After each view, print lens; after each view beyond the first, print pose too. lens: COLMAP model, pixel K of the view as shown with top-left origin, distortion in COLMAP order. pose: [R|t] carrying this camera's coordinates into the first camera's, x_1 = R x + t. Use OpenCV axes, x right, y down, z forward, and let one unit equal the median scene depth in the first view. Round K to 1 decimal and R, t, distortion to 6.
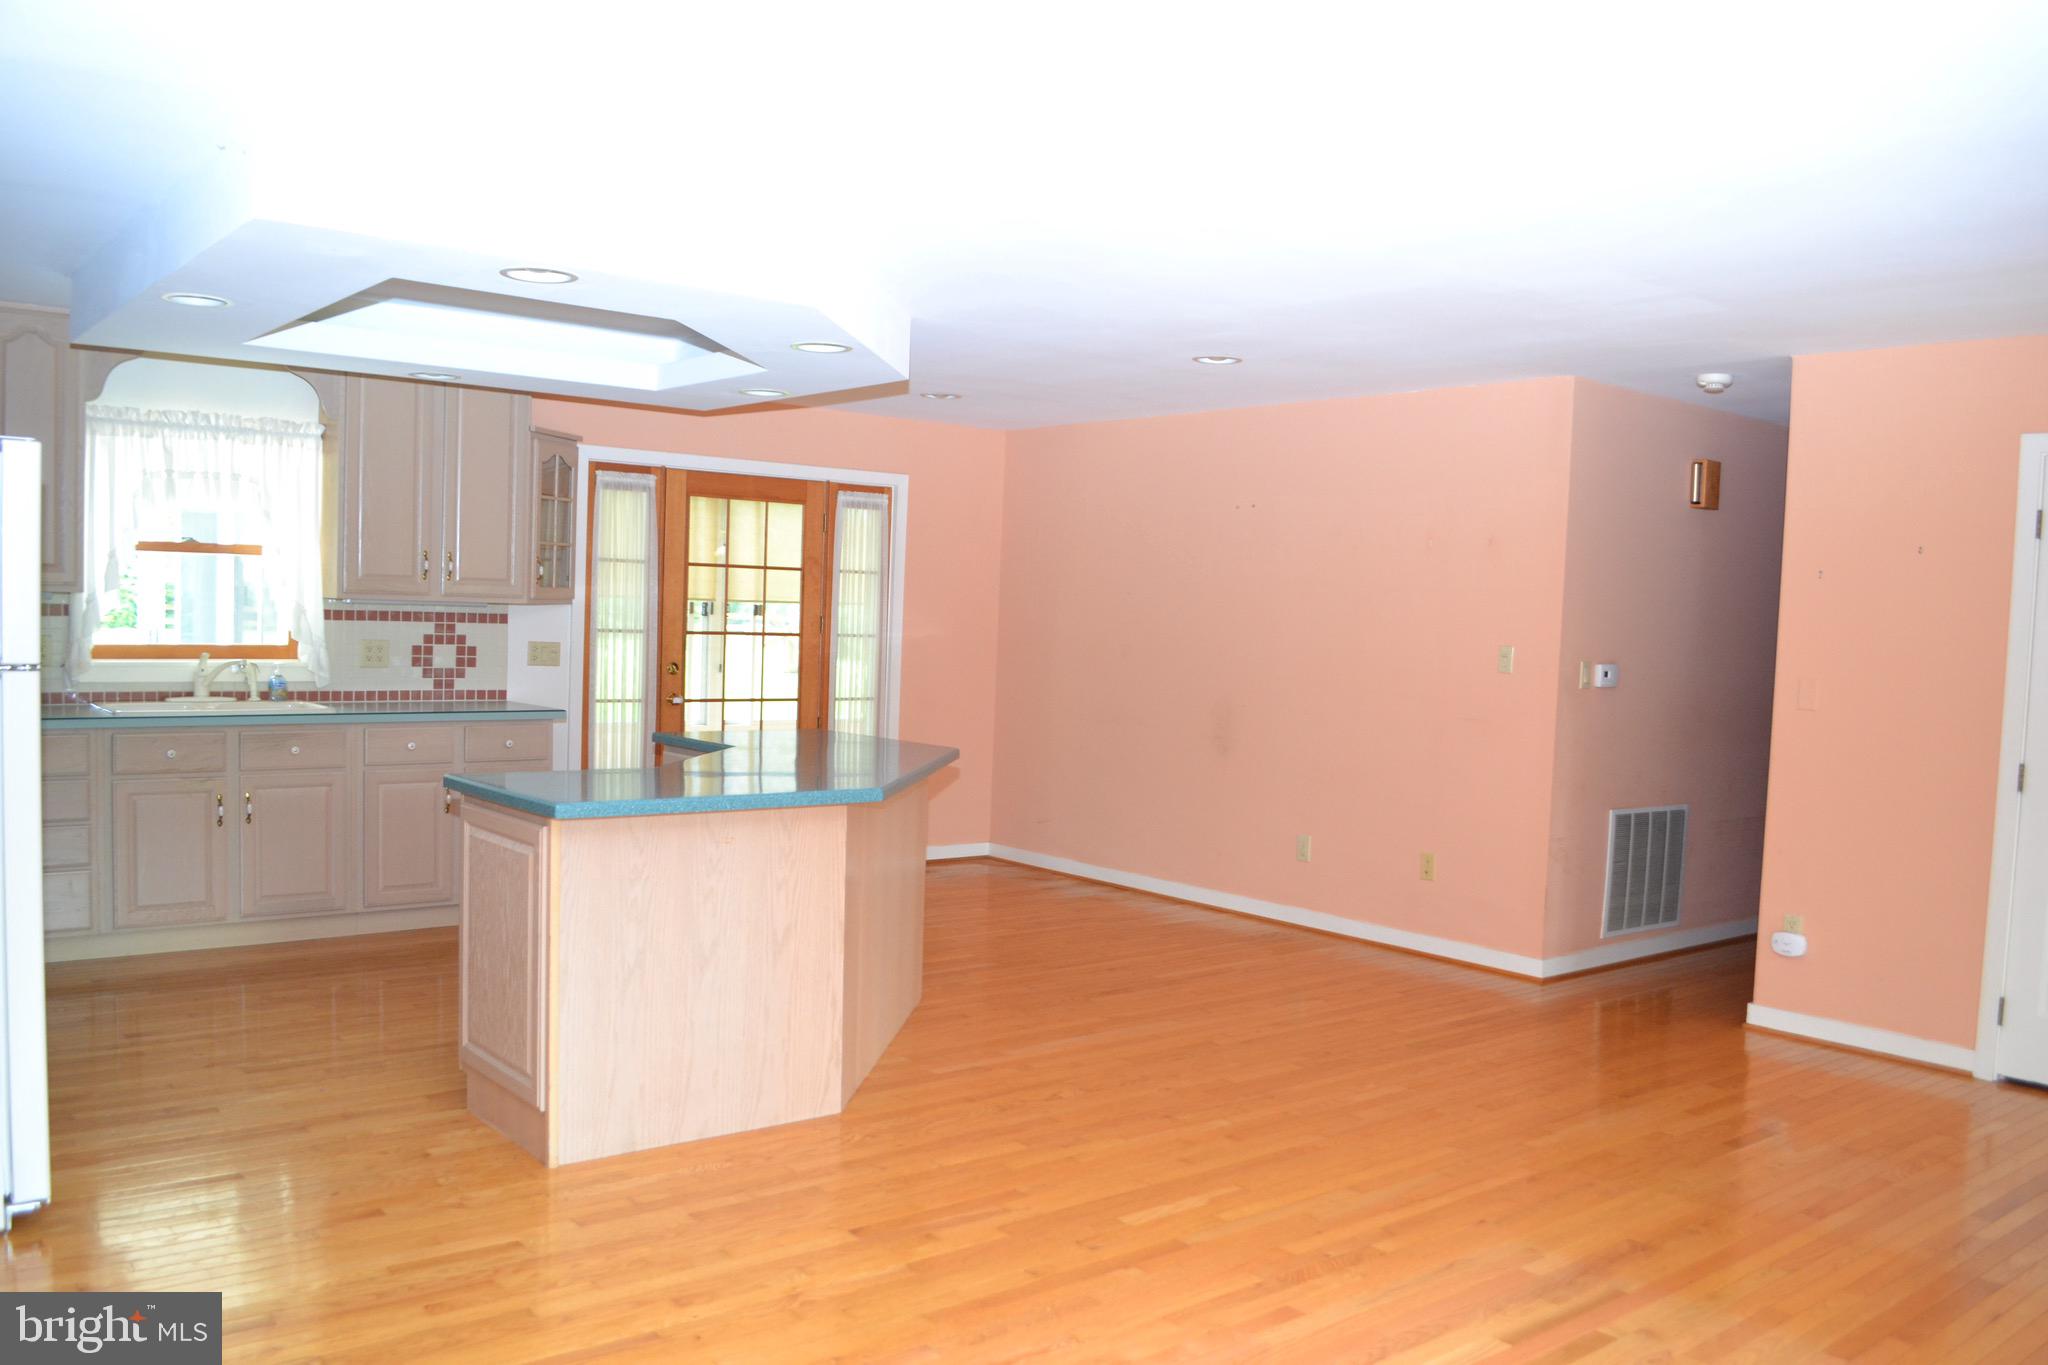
lens RADIAL K [[1634.8, 0, 1004.4], [0, 1634.8, 717.0], [0, 0, 1]] dist [-0.066562, -0.015192]
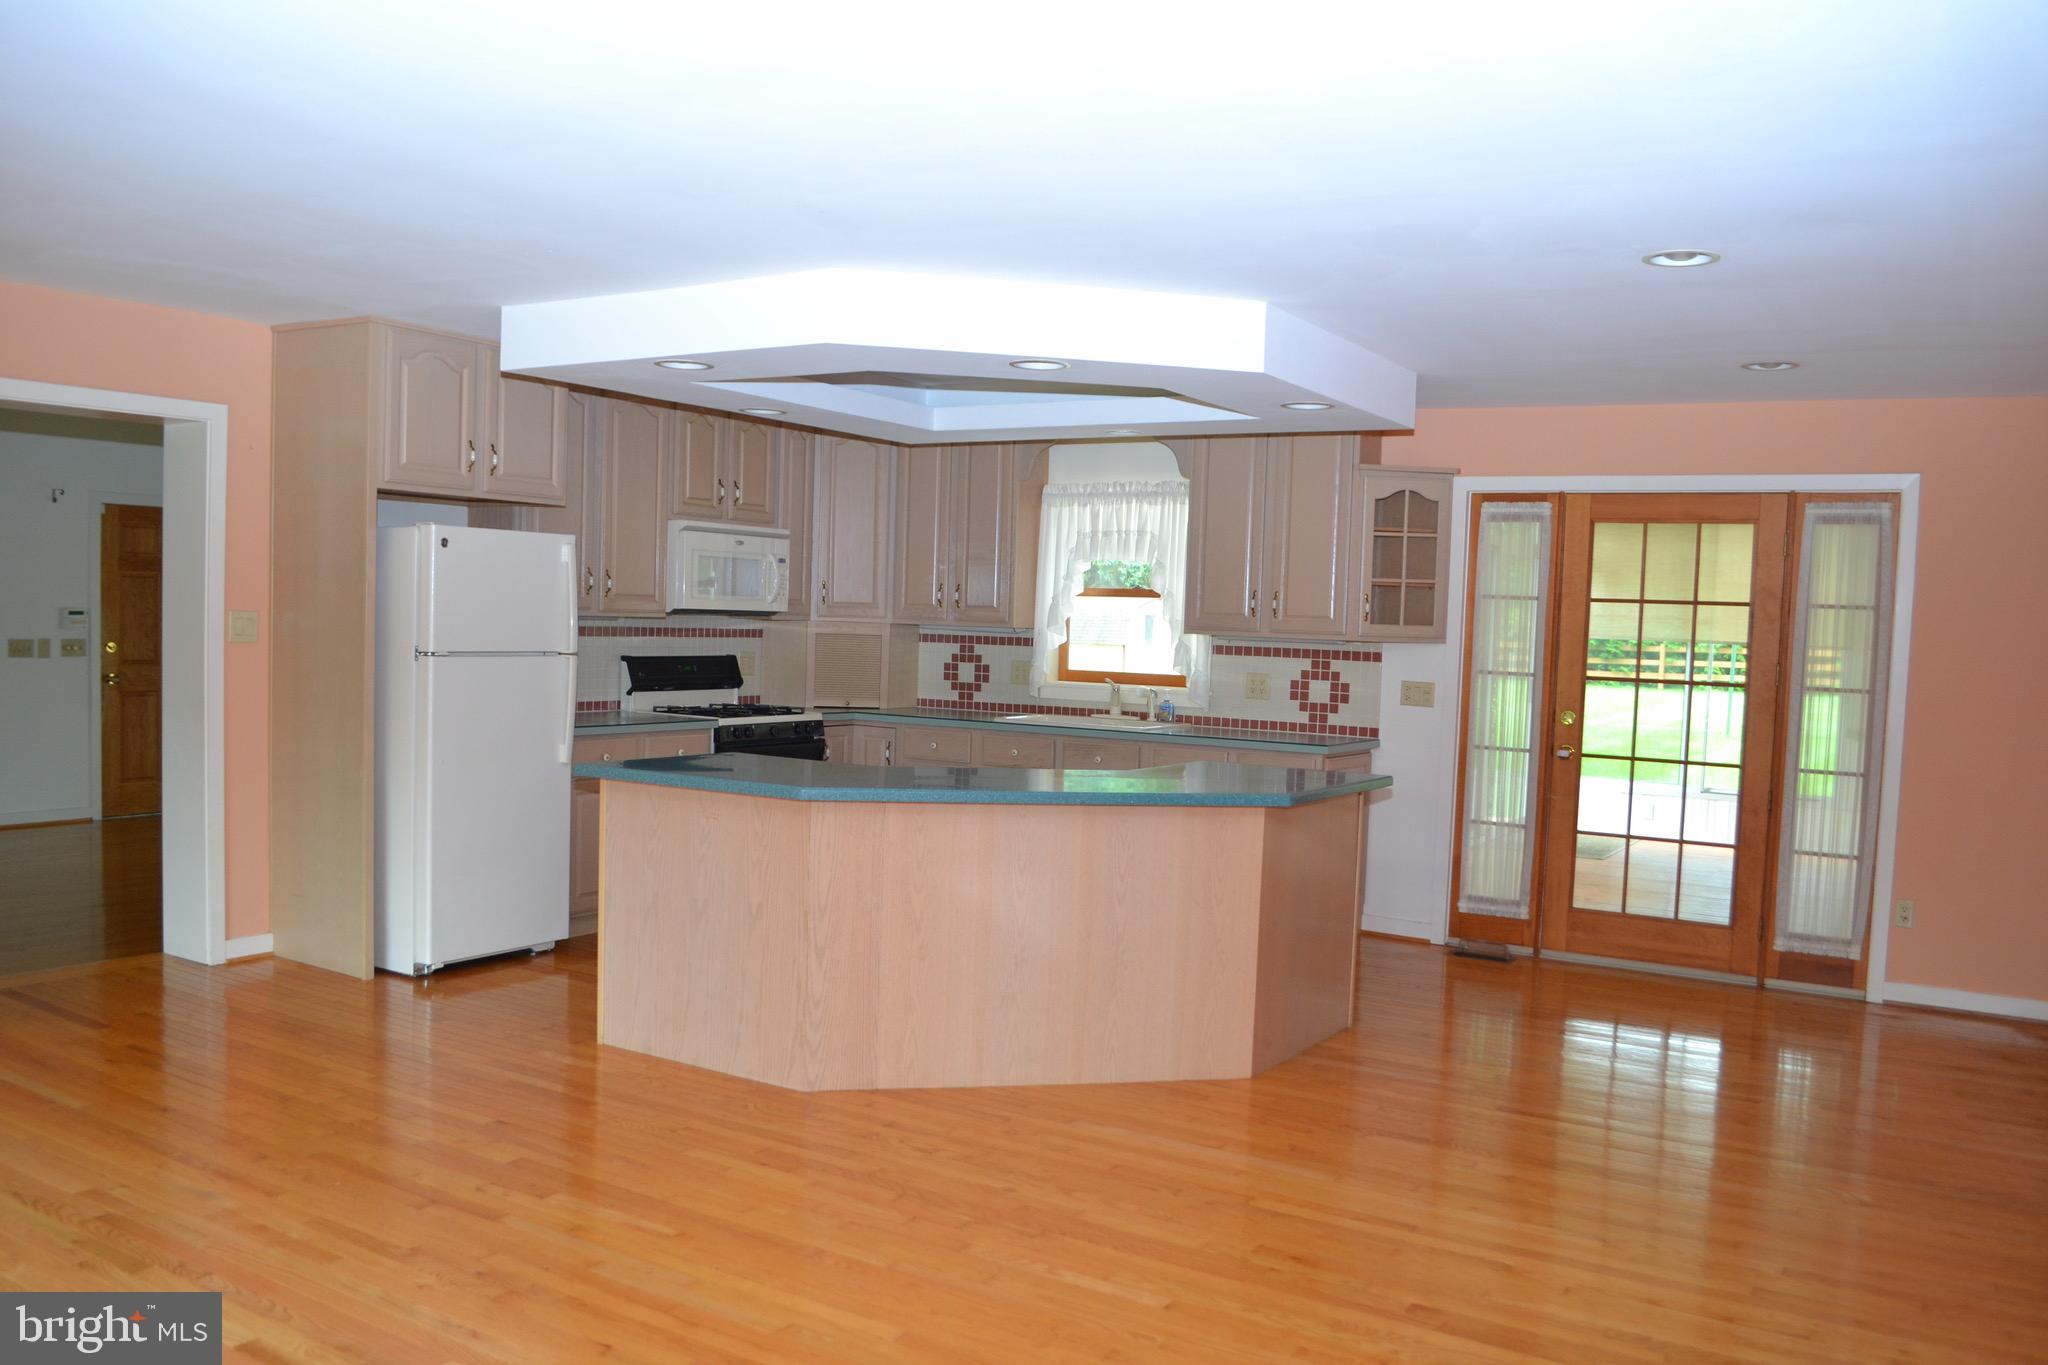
lens RADIAL K [[1634.8, 0, 1041.7], [0, 1634.8, 702.2], [0, 0, 1]] dist [-0.066562, -0.015192]
pose [[0.345785, 0.026900, -0.937928, 0.578325], [-0.084592, 0.996412, -0.002609, -0.012675], [0.934493, 0.080243, 0.346820, 0.465007]]
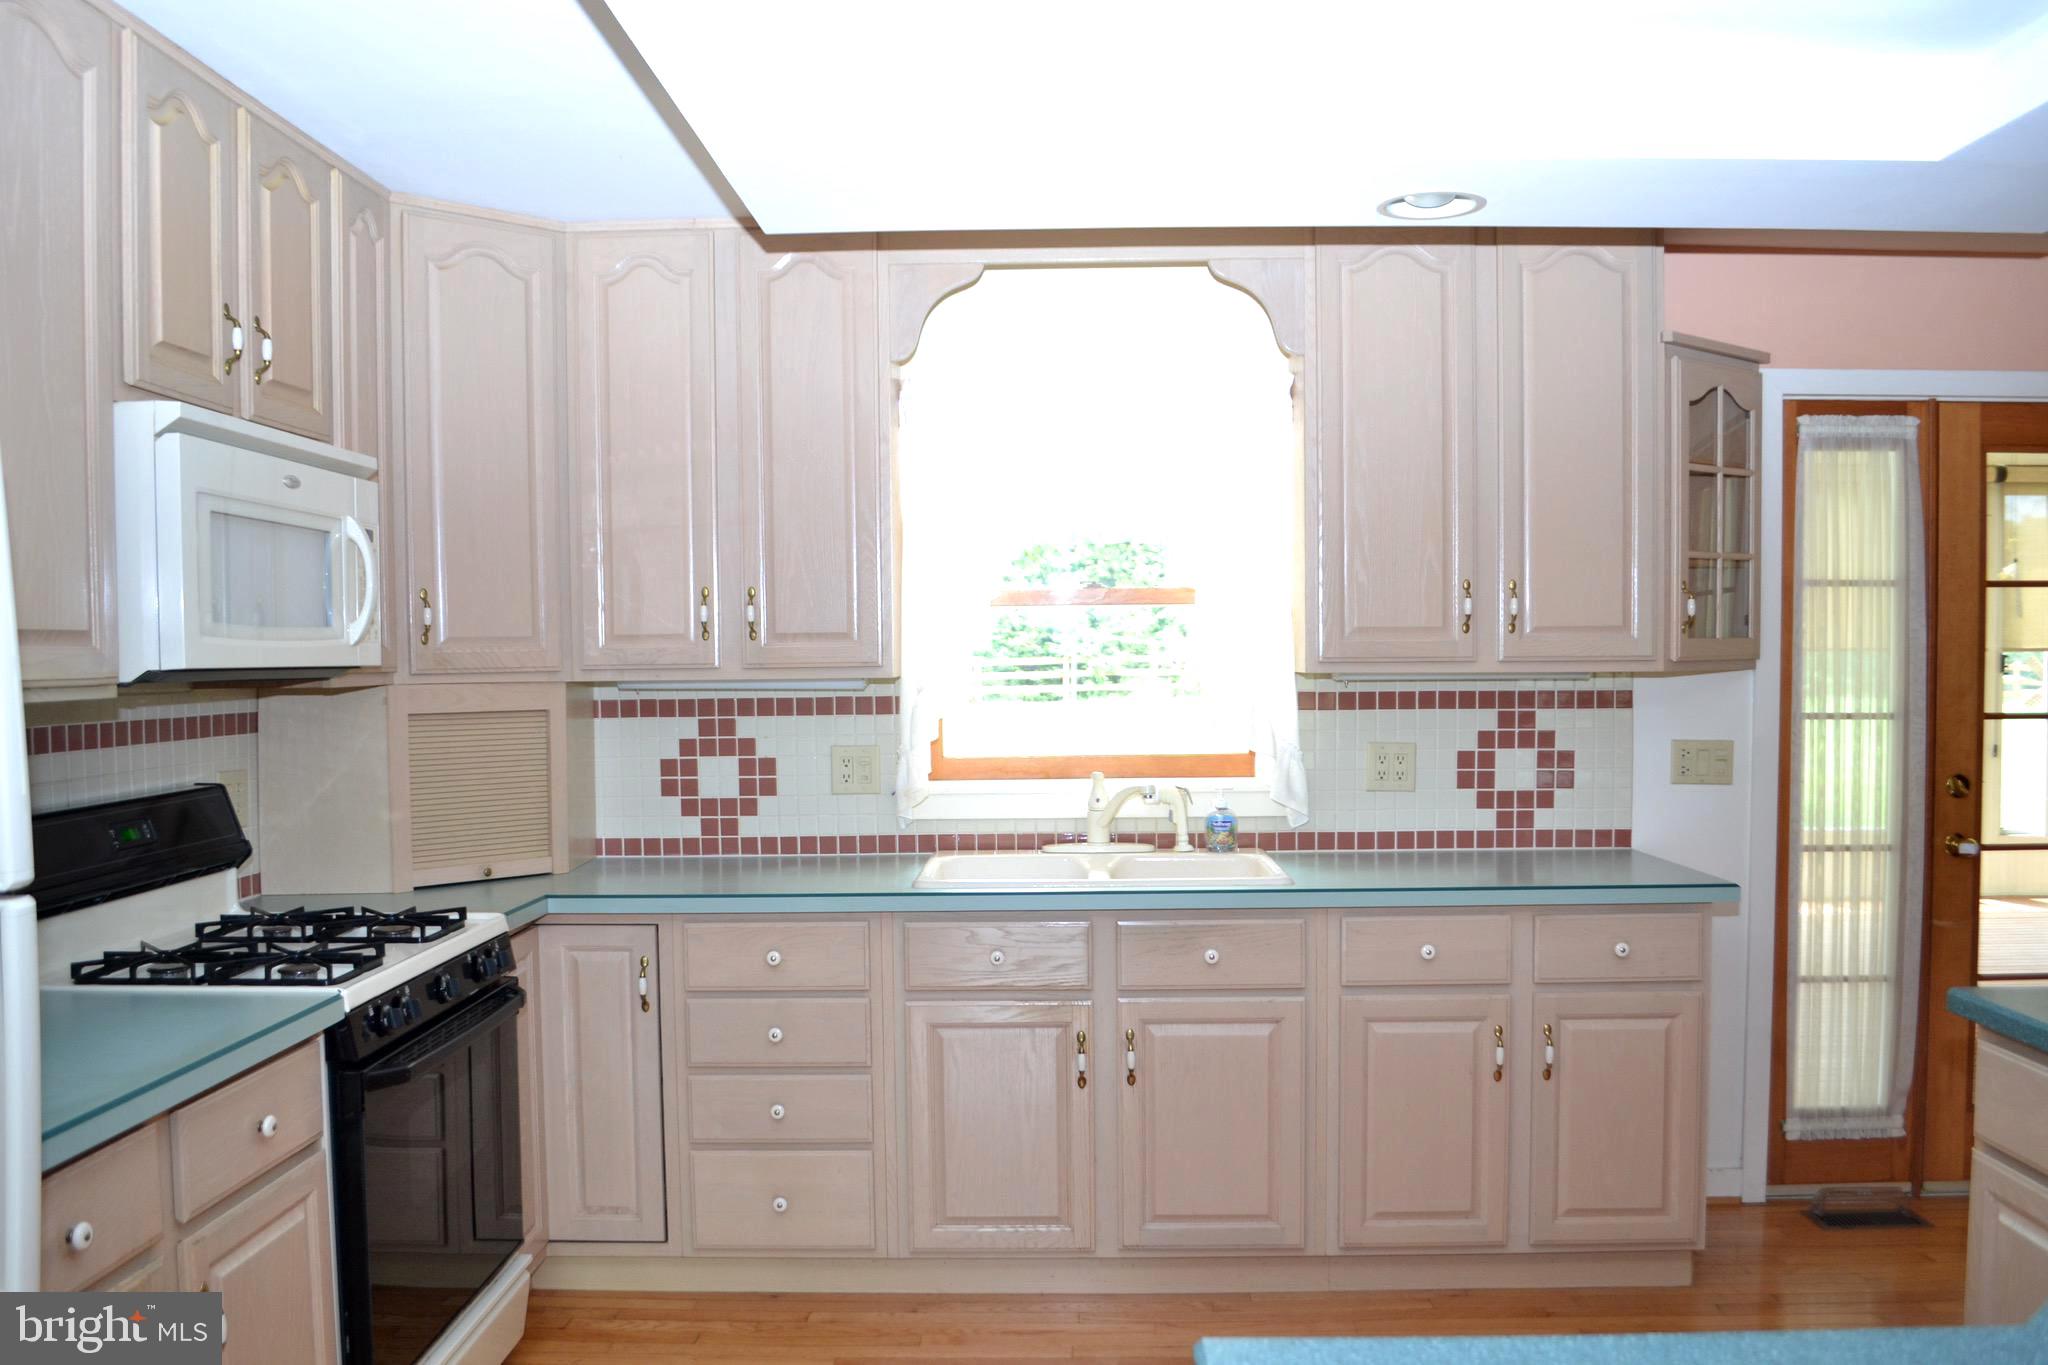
lens RADIAL K [[1634.8, 0, 1037.1], [0, 1634.8, 728.1], [0, 0, 1]] dist [-0.066562, -0.015192]
pose [[0.771969, -0.010975, -0.635565, -0.116366], [-0.007766, 0.999613, -0.026695, -0.035339], [0.635612, 0.025543, 0.771586, 0.461110]]
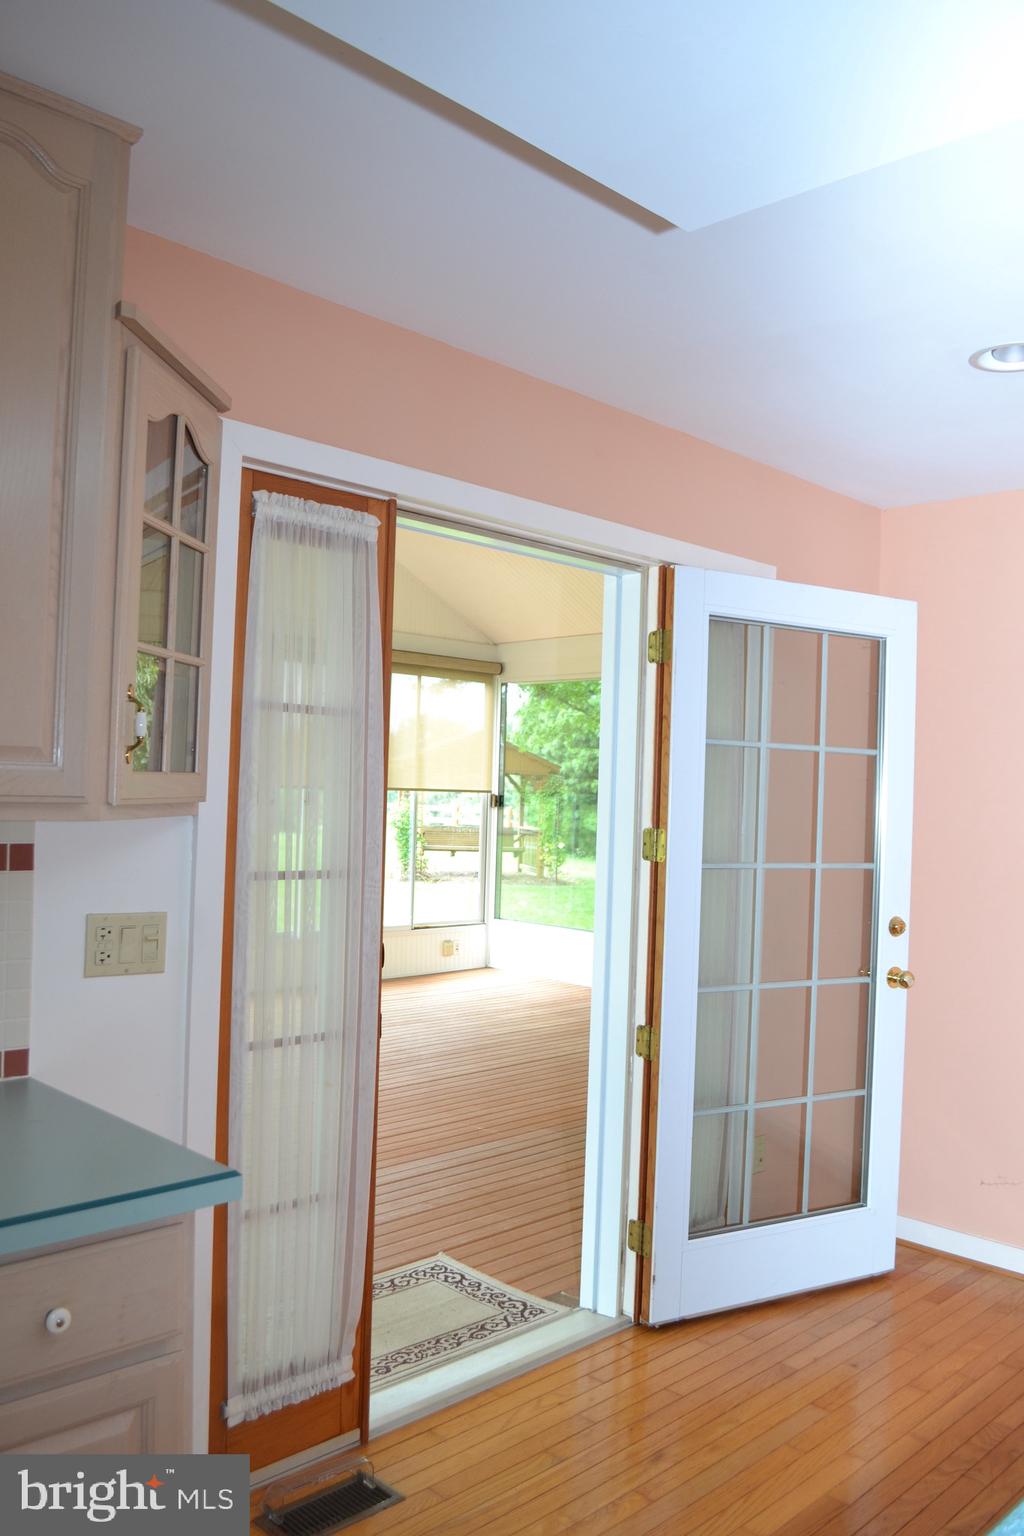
lens RADIAL K [[1226.1, 0, 518.4], [0, 1226.1, 766.1], [0, 0, 1]] dist [-0.066562, -0.015192]
pose [[0.992412, -0.000943, 0.122951, -0.234053], [0.010757, 0.996802, -0.079179, -0.059042], [-0.122483, 0.079901, 0.989249, 0.724205]]
